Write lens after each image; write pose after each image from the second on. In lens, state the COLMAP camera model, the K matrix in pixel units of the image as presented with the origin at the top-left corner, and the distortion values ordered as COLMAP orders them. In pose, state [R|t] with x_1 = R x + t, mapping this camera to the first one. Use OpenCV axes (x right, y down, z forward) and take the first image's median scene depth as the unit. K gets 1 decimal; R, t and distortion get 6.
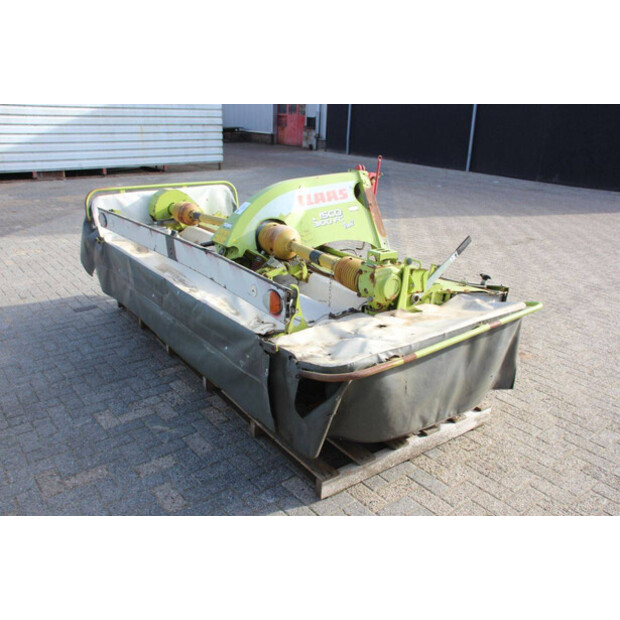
lens RADIAL K [[531.1, 0, 310.0], [0, 531.1, 310.0], [0, 0, 1]] dist [-0.129183, 0.120490]
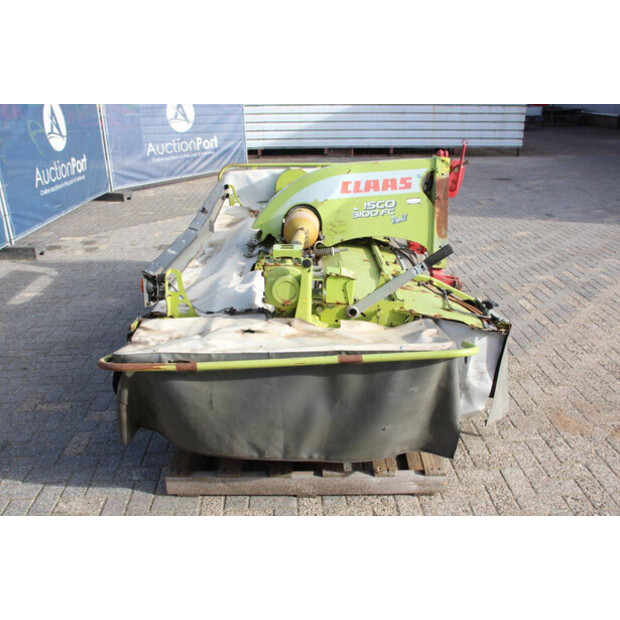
lens RADIAL K [[545.5, 0, 310.0], [0, 545.5, 310.0], [0, 0, 1]] dist [-0.074464, 0.006156]
pose [[0.823577, 0.184542, -0.536344, 0.481654], [-0.173130, 0.982255, 0.072120, -0.059939], [0.540136, 0.033461, 0.840913, 0.204347]]
